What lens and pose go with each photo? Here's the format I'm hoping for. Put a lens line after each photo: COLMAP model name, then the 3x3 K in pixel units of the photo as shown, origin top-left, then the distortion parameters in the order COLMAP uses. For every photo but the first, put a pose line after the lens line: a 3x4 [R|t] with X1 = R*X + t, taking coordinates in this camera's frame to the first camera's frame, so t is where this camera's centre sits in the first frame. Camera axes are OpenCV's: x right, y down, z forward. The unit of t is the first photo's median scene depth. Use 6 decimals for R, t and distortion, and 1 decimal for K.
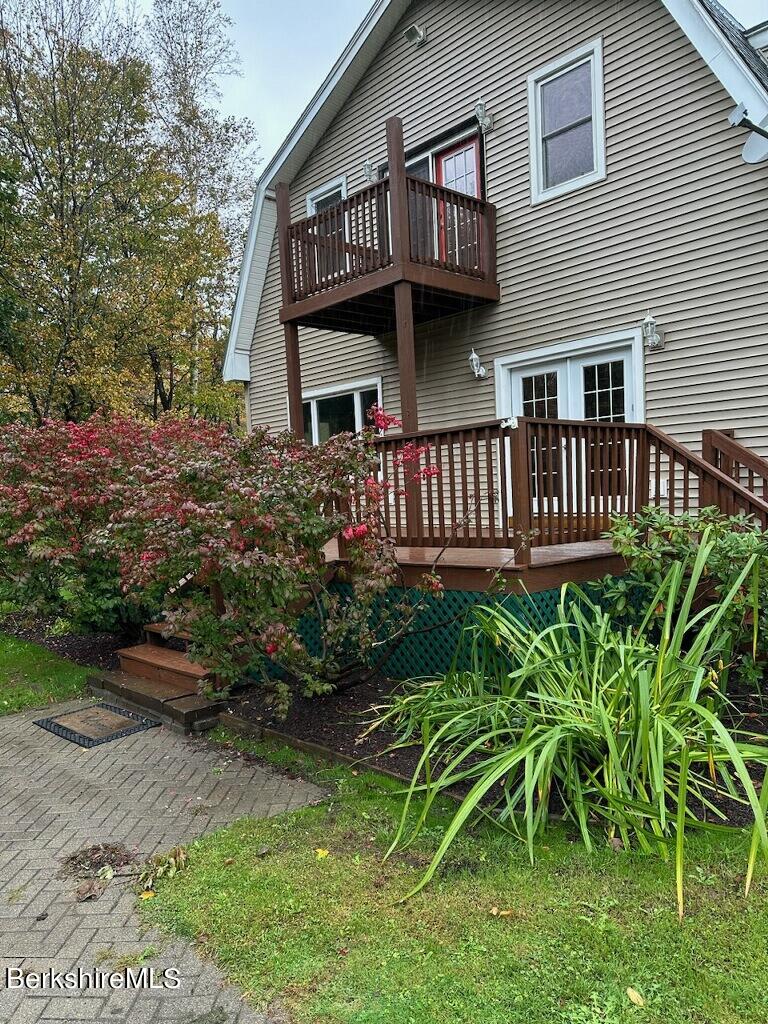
lens RADIAL K [[714.7, 0, 383.8], [0, 714.7, 515.7], [0, 0, 1]] dist [0.007799, -0.005570]
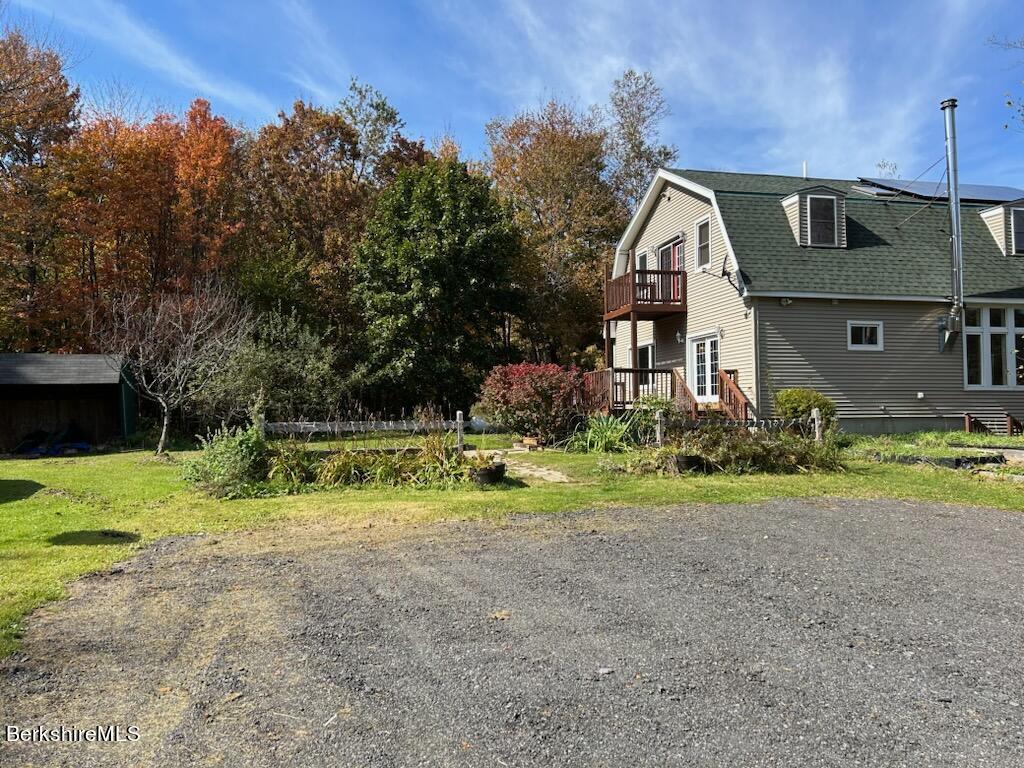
lens RADIAL K [[747.3, 0, 509.4], [0, 747.3, 383.4], [0, 0, 1]] dist [0.051436, 0.001335]
pose [[0.861506, 0.021217, -0.507304, 0.897922], [-0.053367, 0.997376, -0.048916, 0.086902], [0.504935, 0.069214, 0.860378, -1.376352]]
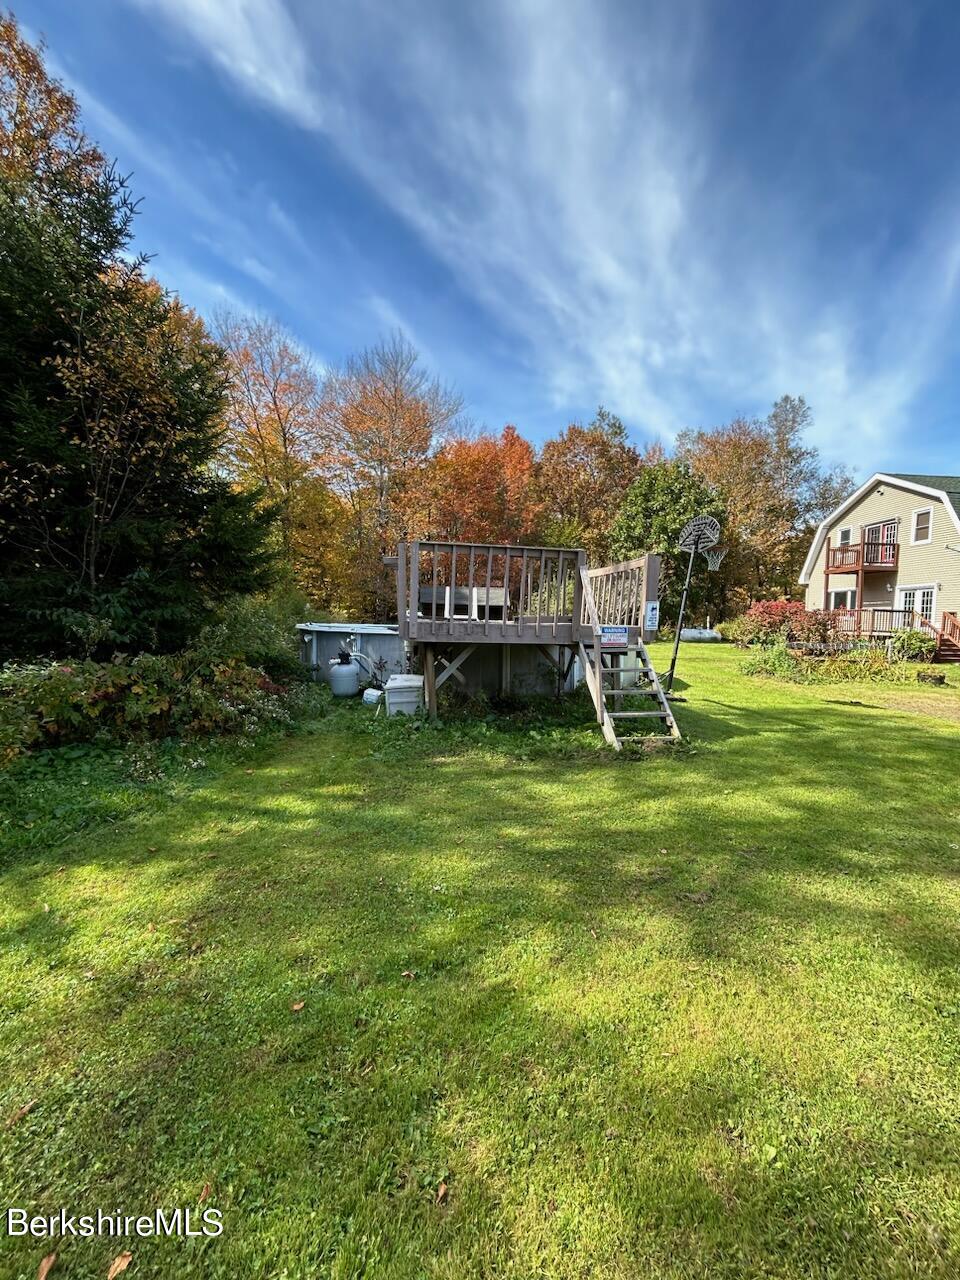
lens RADIAL K [[516.8, 0, 484.7], [0, 516.8, 627.4], [0, 0, 1]] dist [0.003332, 0.000610]
pose [[0.761464, 0.082641, -0.642918, 0.268793], [-0.096668, 0.995226, 0.013435, 0.136284], [0.640959, 0.051919, 0.765817, -2.192152]]
